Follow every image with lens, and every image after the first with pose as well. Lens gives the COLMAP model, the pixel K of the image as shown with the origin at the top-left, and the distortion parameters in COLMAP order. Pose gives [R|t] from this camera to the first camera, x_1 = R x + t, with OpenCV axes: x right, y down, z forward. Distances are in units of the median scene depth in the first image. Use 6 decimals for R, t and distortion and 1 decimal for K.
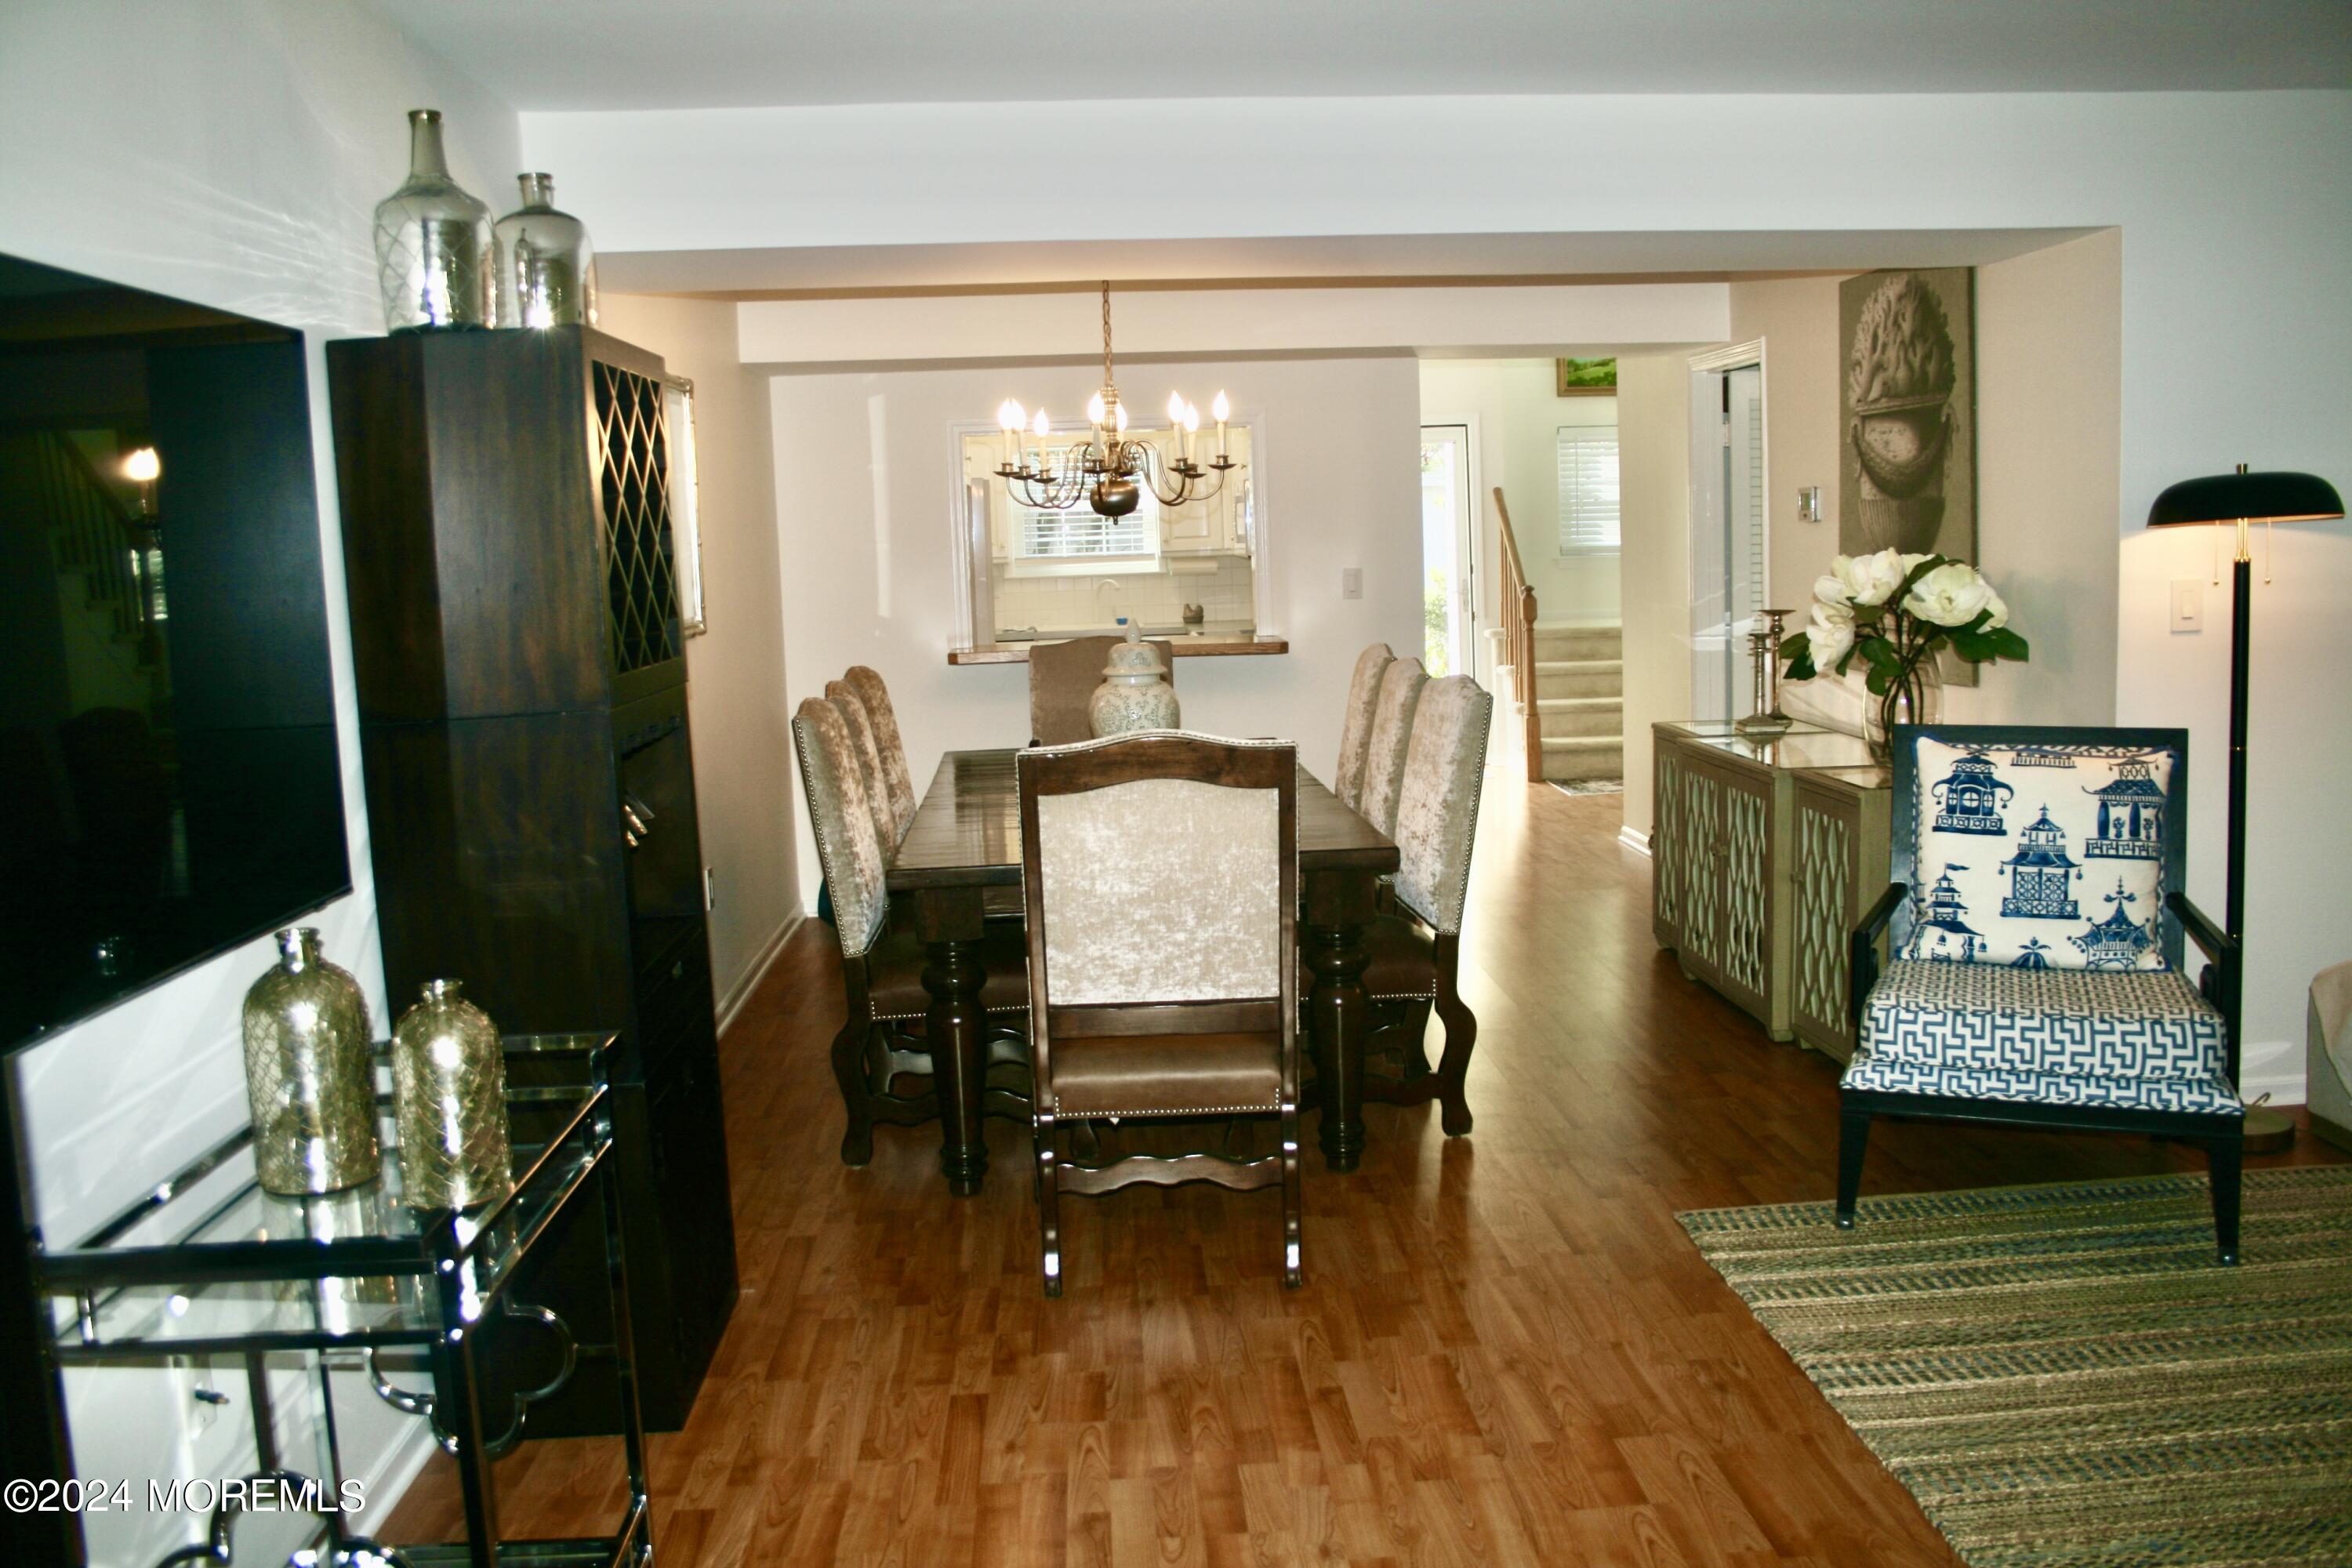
lens RADIAL K [[1979.0, 0, 1192.6], [0, 1979.0, 757.7], [0, 0, 1]] dist [-0.146016, 0.144954]
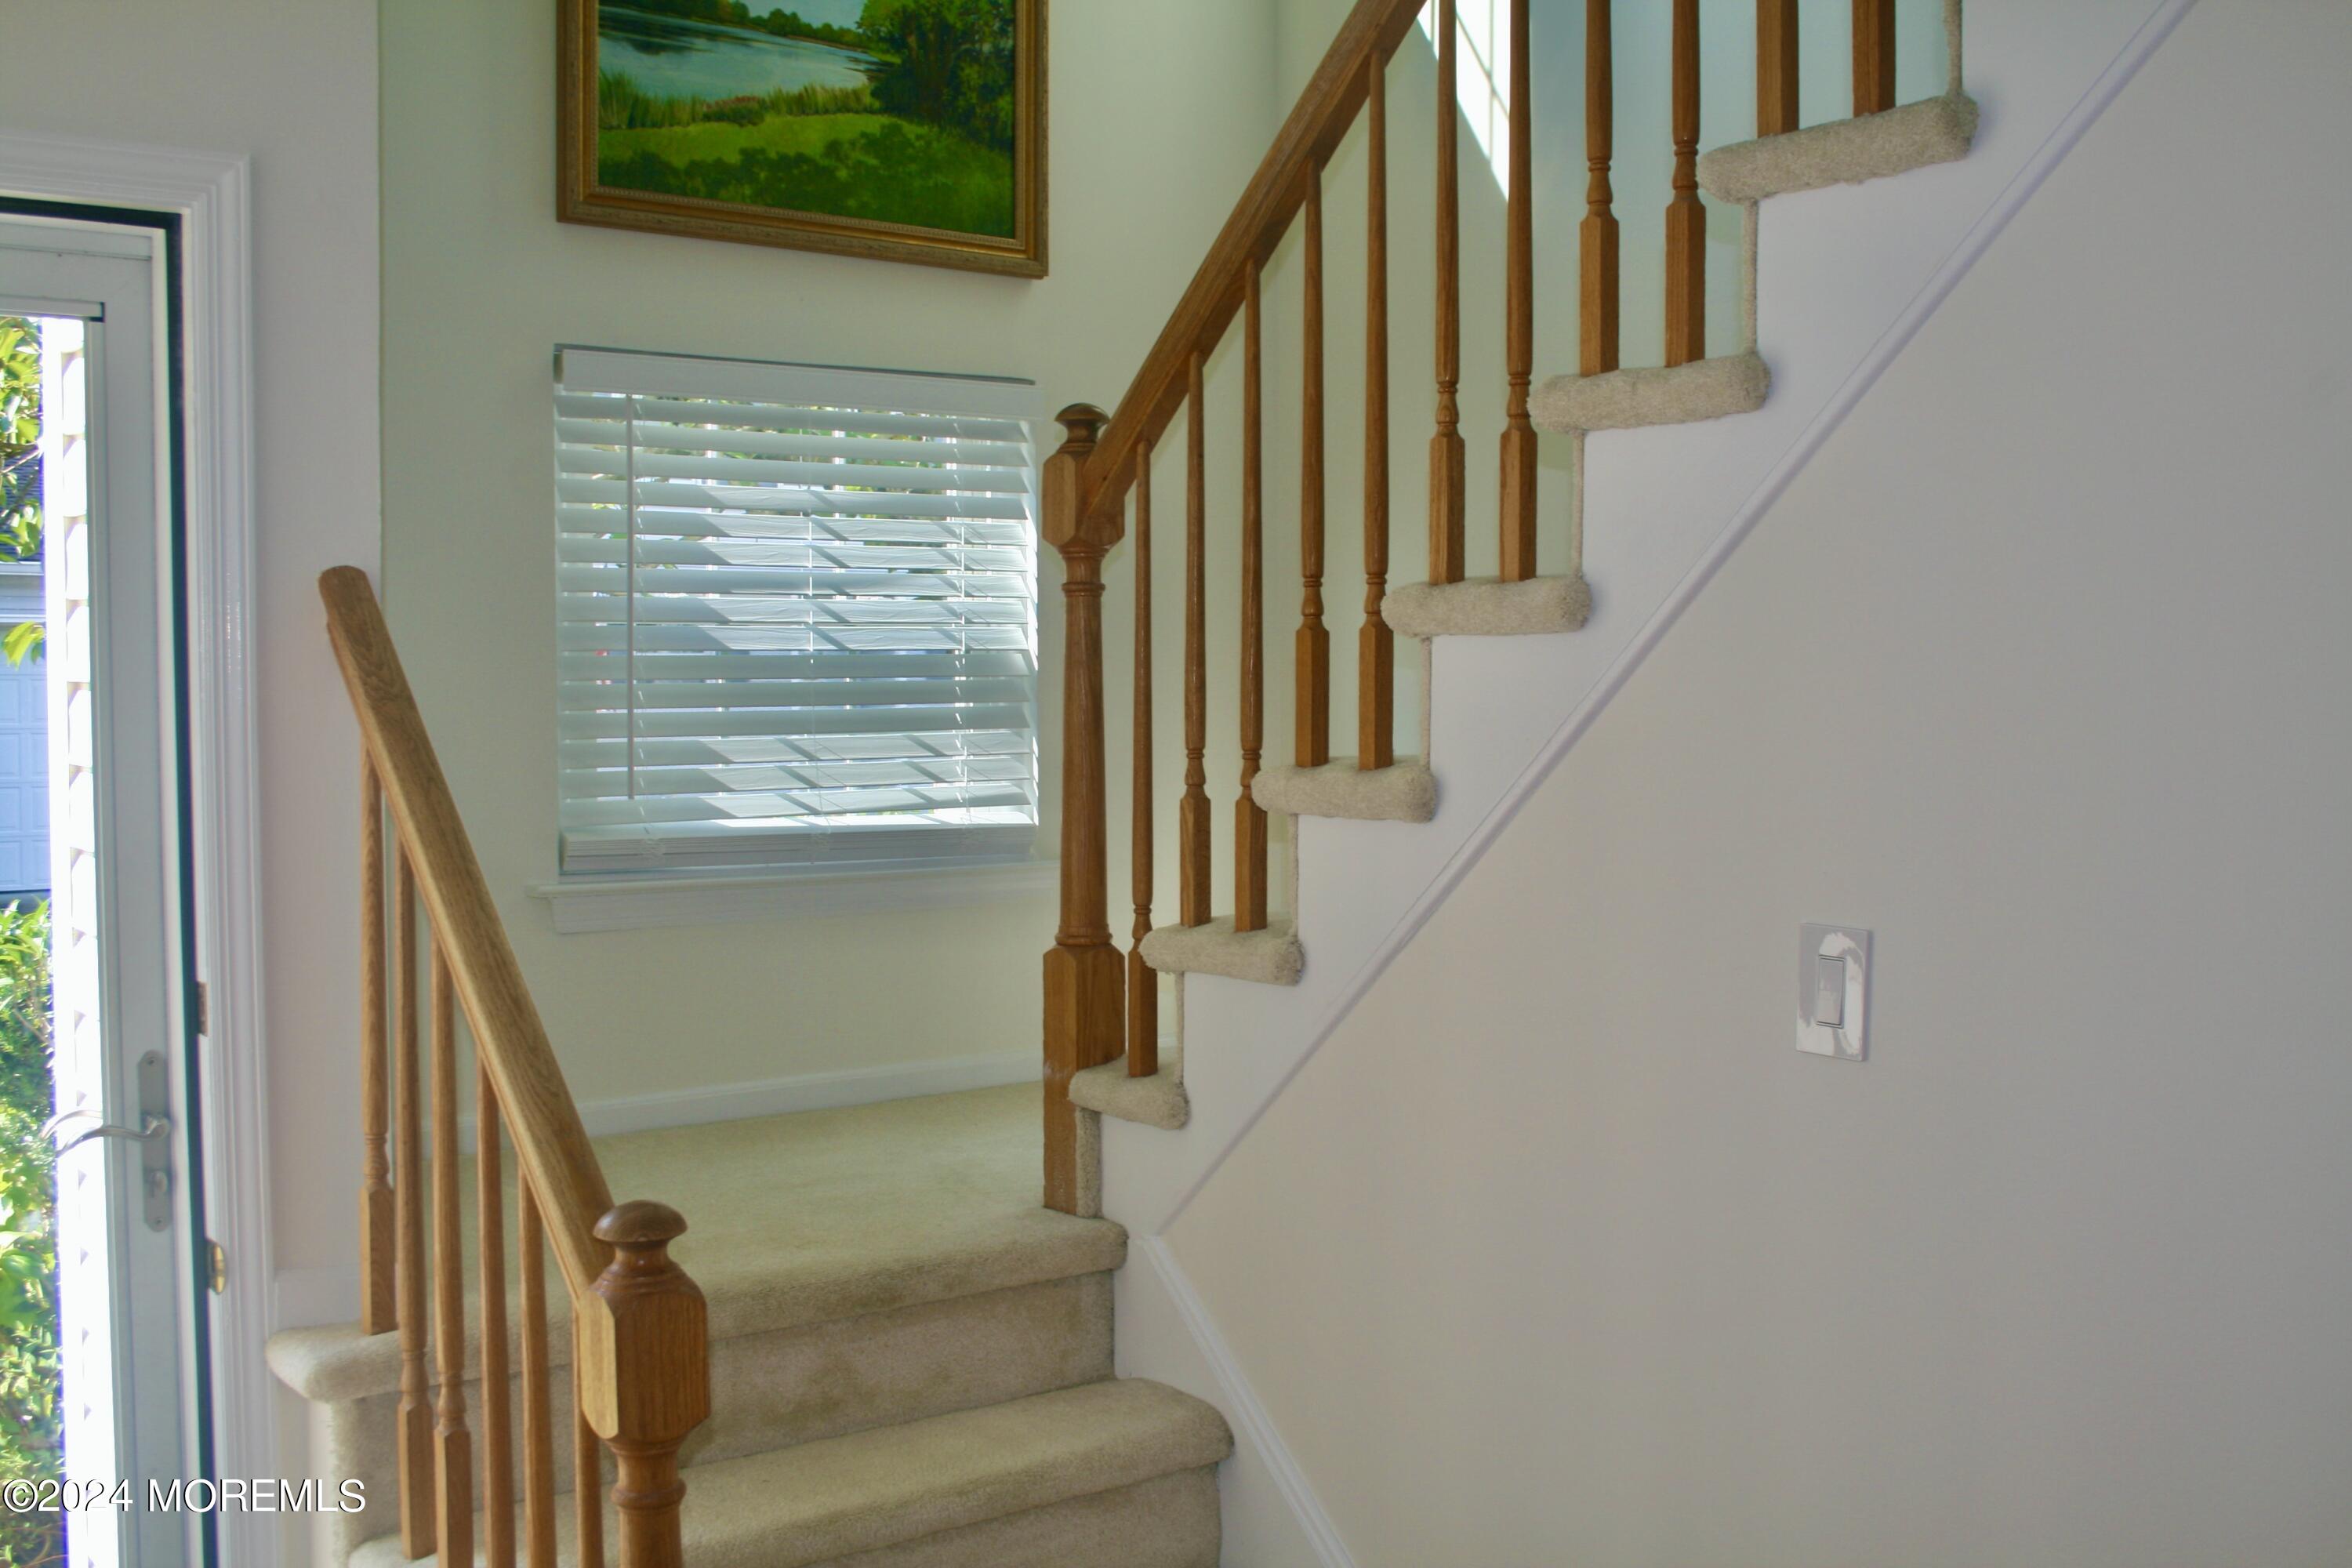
lens RADIAL K [[2412.4, 0, 1238.4], [0, 2412.4, 784.9], [0, 0, 1]] dist [-0.001605, -0.004362]
pose [[0.840503, 0.005854, 0.541776, 0.101535], [0.034474, 0.997338, -0.064258, -0.098323], [-0.540709, 0.072687, 0.838063, 0.757751]]
